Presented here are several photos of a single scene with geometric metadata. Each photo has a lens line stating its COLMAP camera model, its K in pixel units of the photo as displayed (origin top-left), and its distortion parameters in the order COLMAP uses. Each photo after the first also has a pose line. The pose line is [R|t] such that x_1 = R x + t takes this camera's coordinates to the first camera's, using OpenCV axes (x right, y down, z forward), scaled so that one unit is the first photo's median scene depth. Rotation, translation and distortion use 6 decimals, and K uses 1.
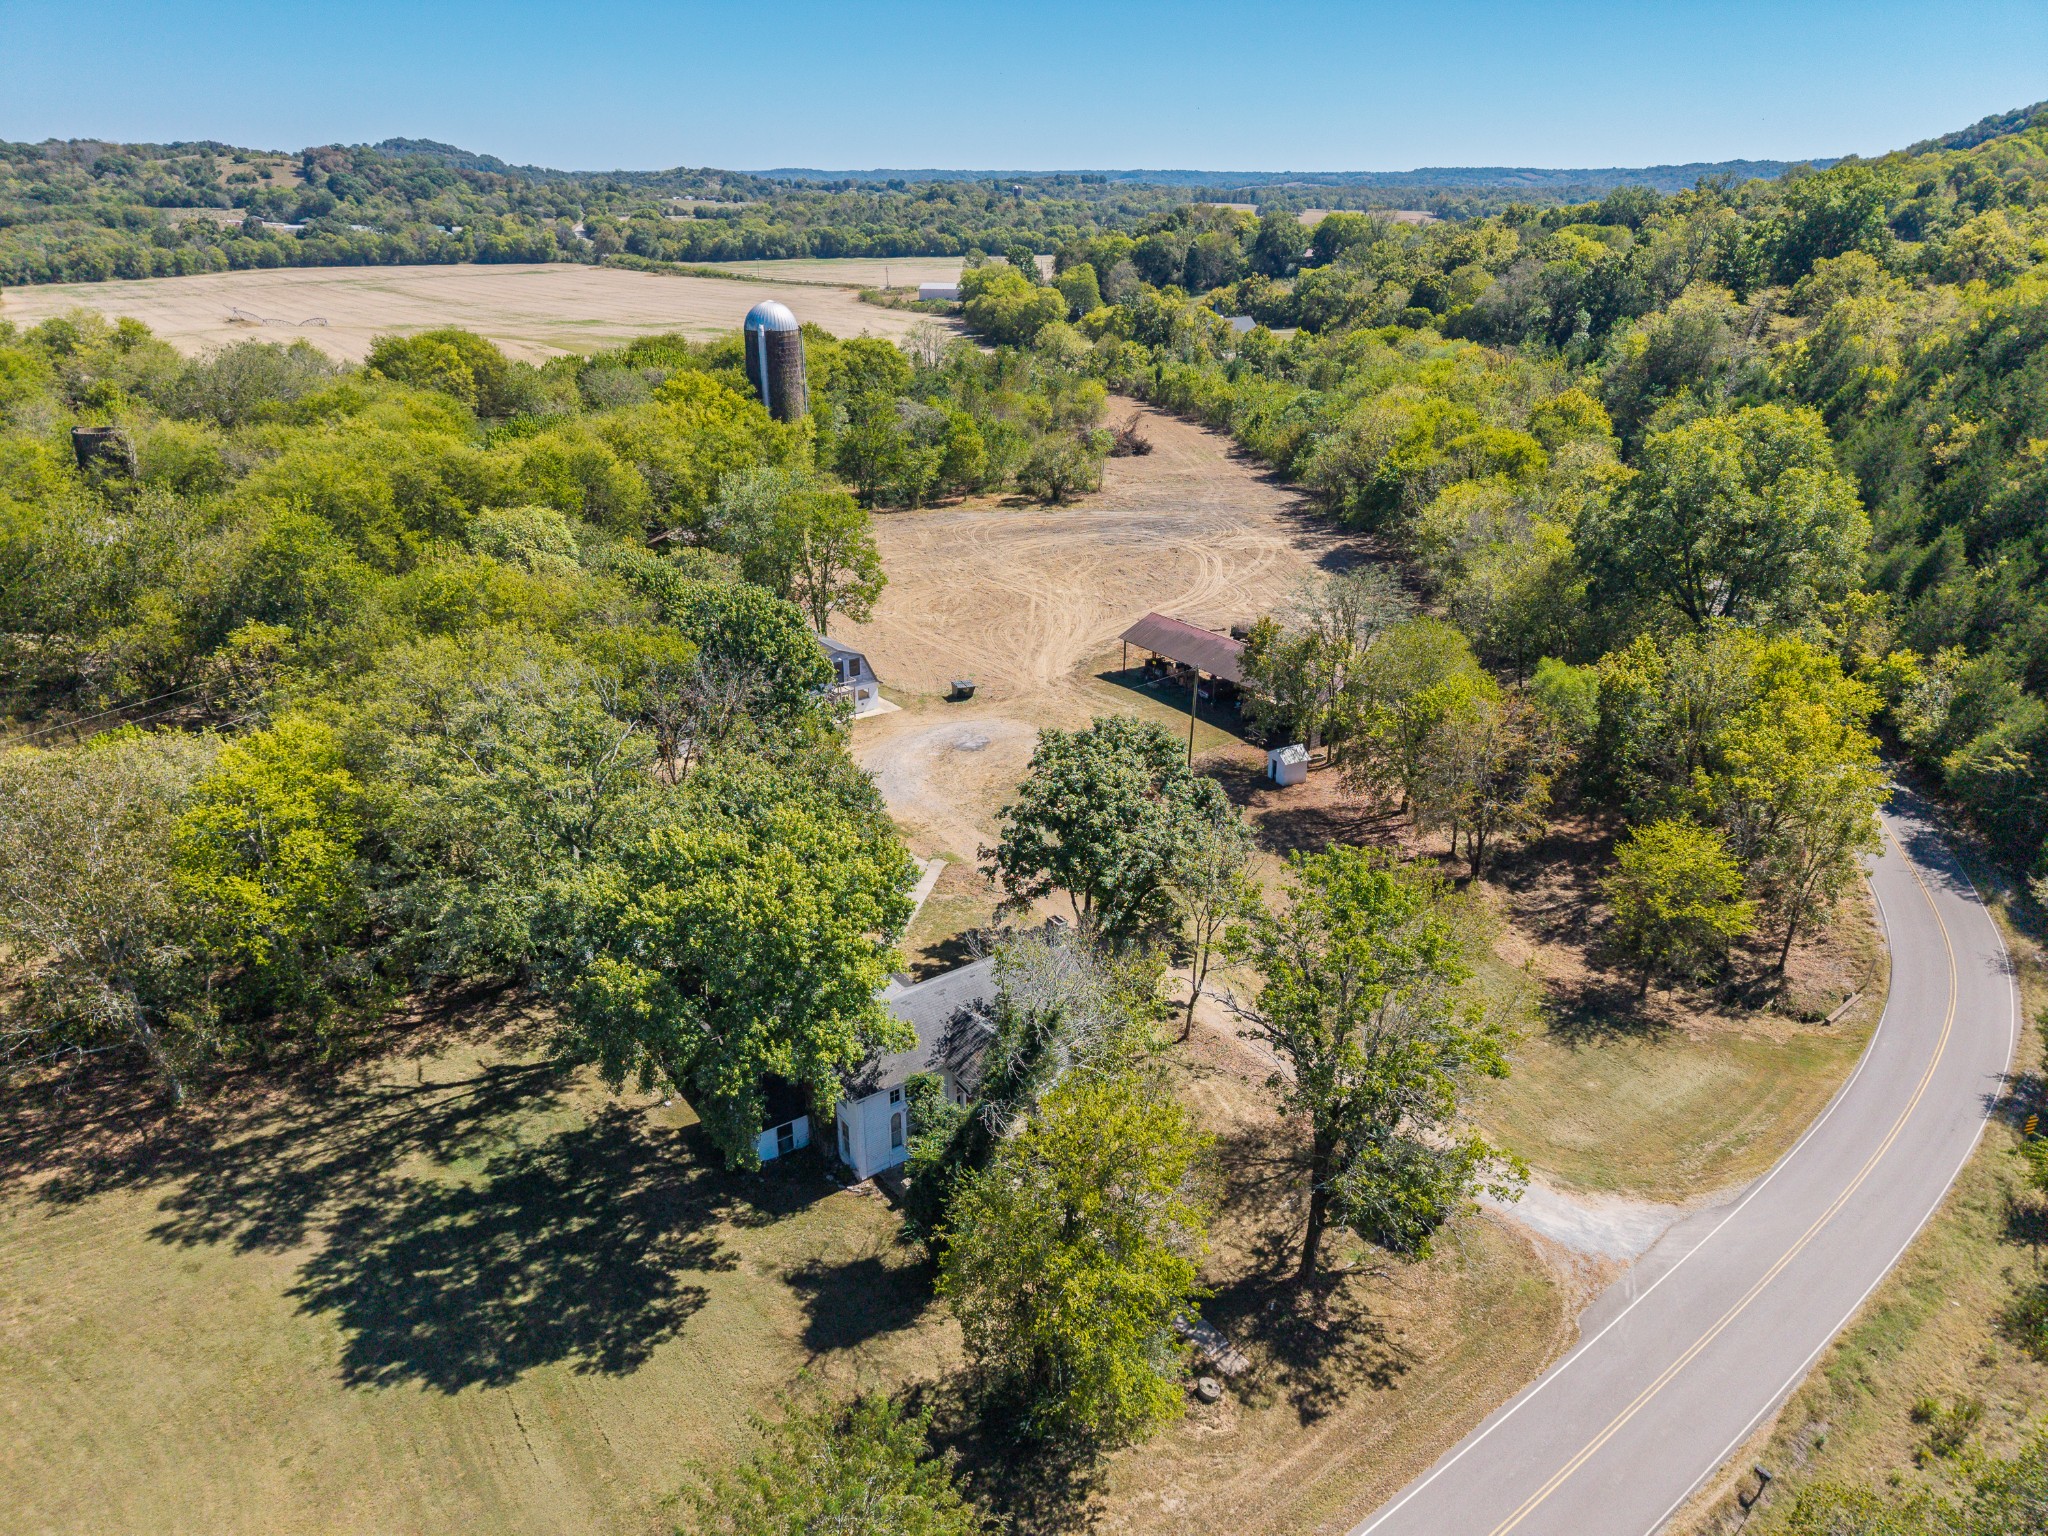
lens RADIAL K [[1371.7, 0, 1024.0], [0, 1371.7, 768.0], [0, 0, 1]] dist [0.006527, -0.000650]
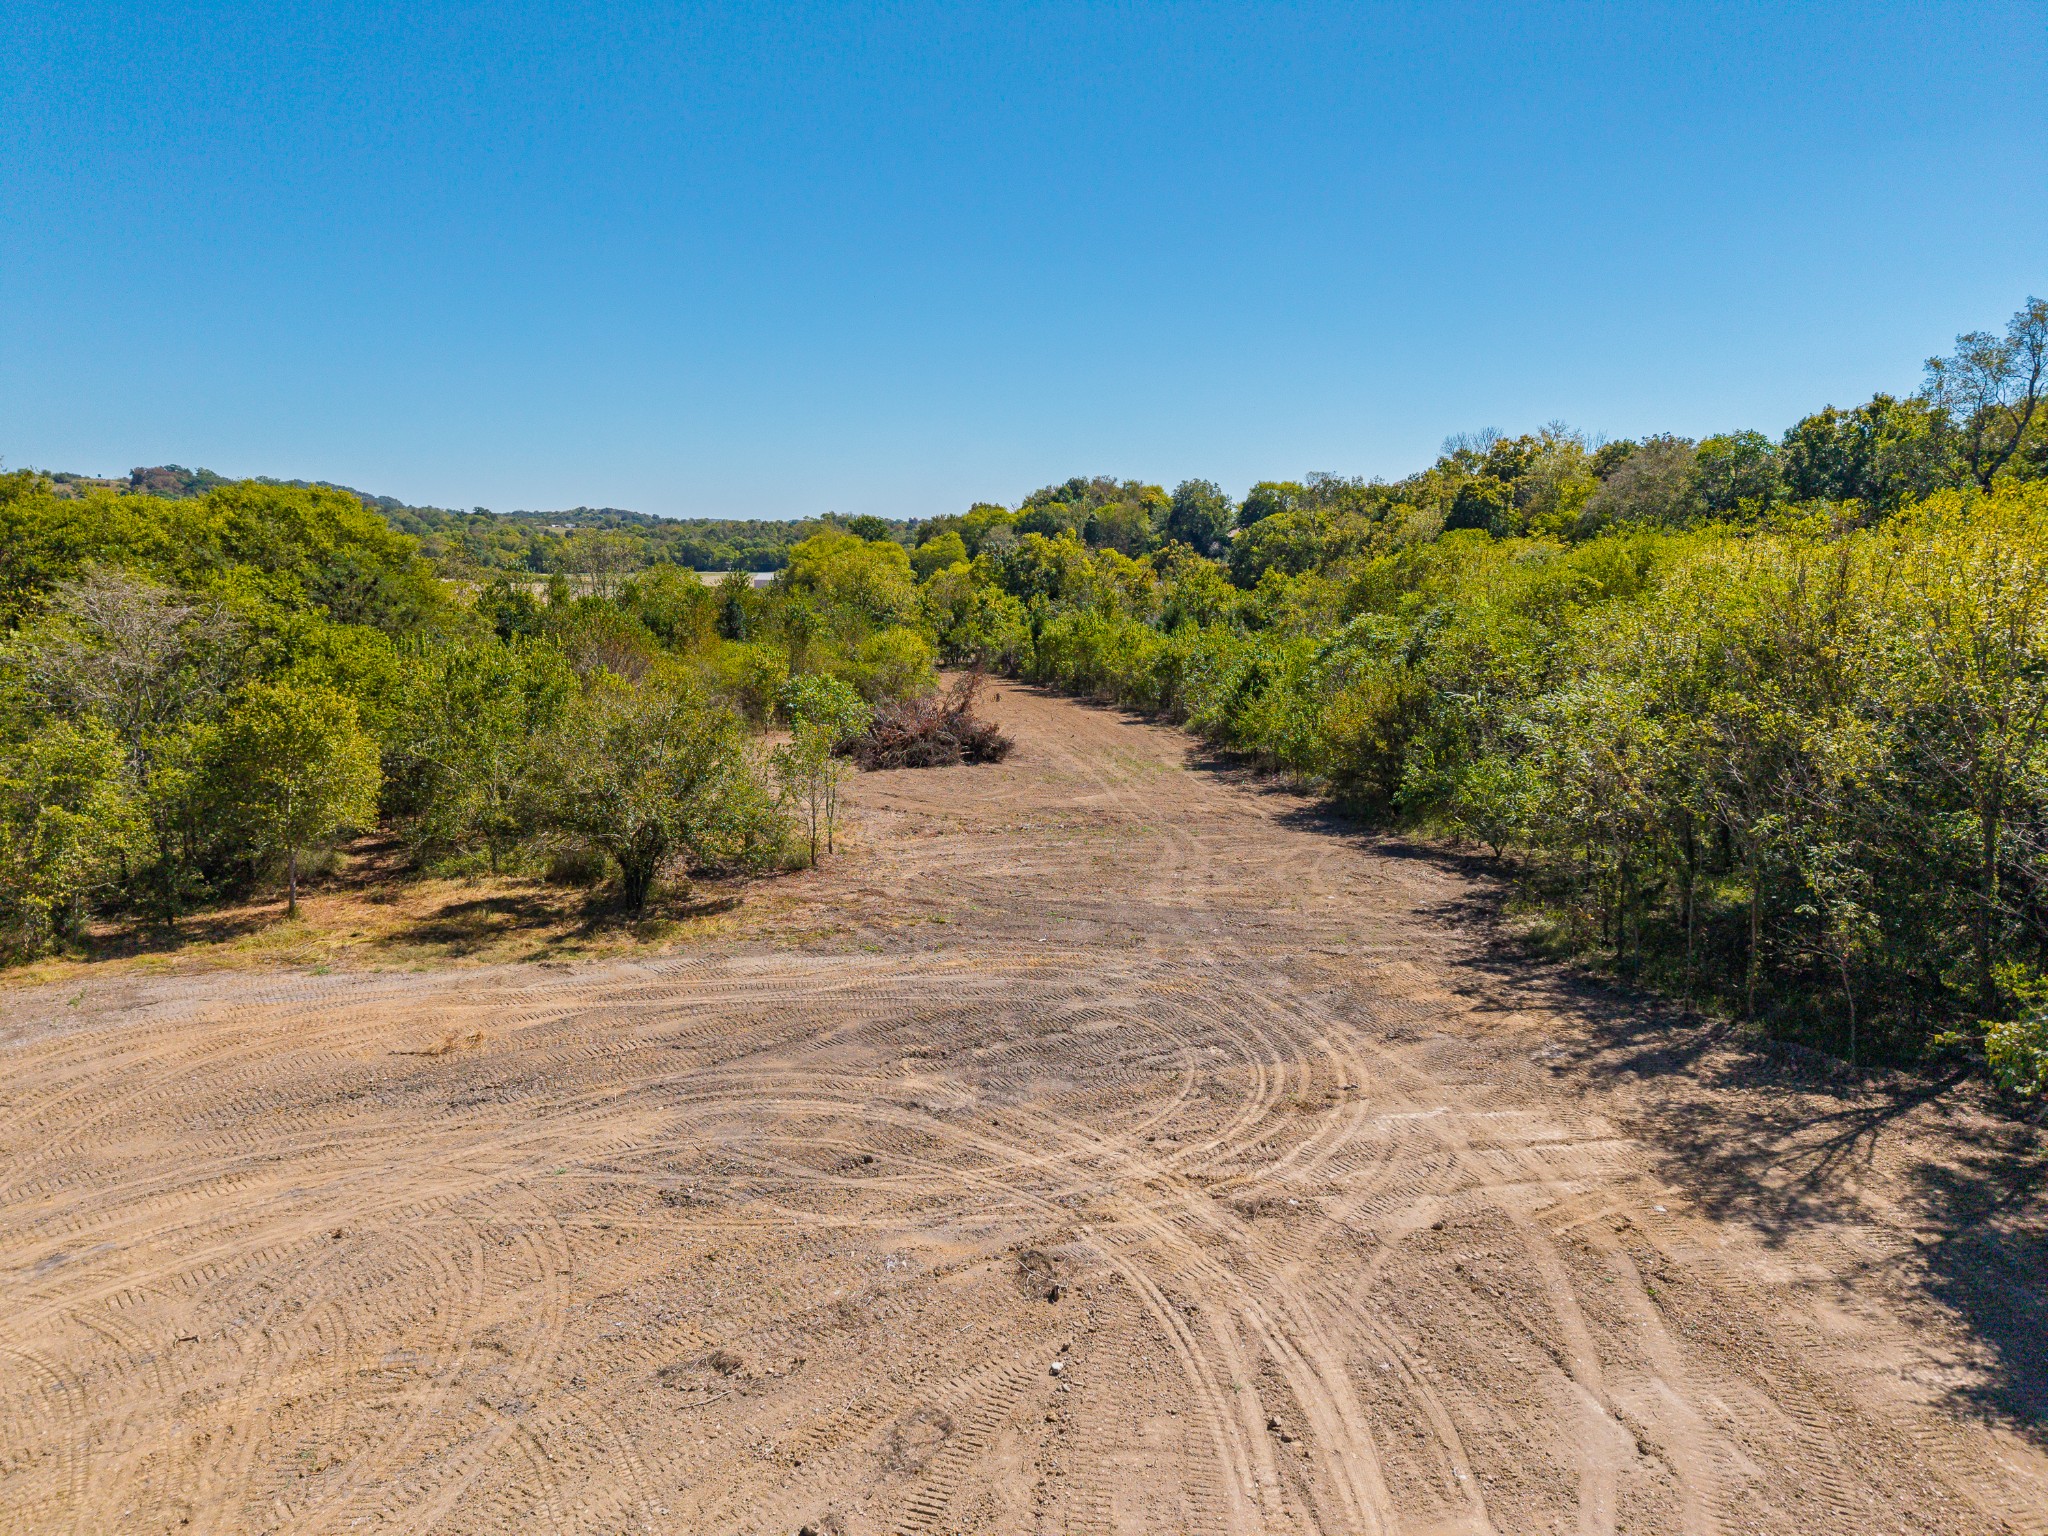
lens RADIAL K [[1371.7, 0, 1024.0], [0, 1371.7, 768.0], [0, 0, 1]] dist [0.006527, -0.000650]
pose [[0.997831, -0.007785, 0.065367, 0.057349], [0.022798, 0.972399, -0.232210, -0.106148], [-0.061755, 0.233196, 0.970467, 0.487172]]
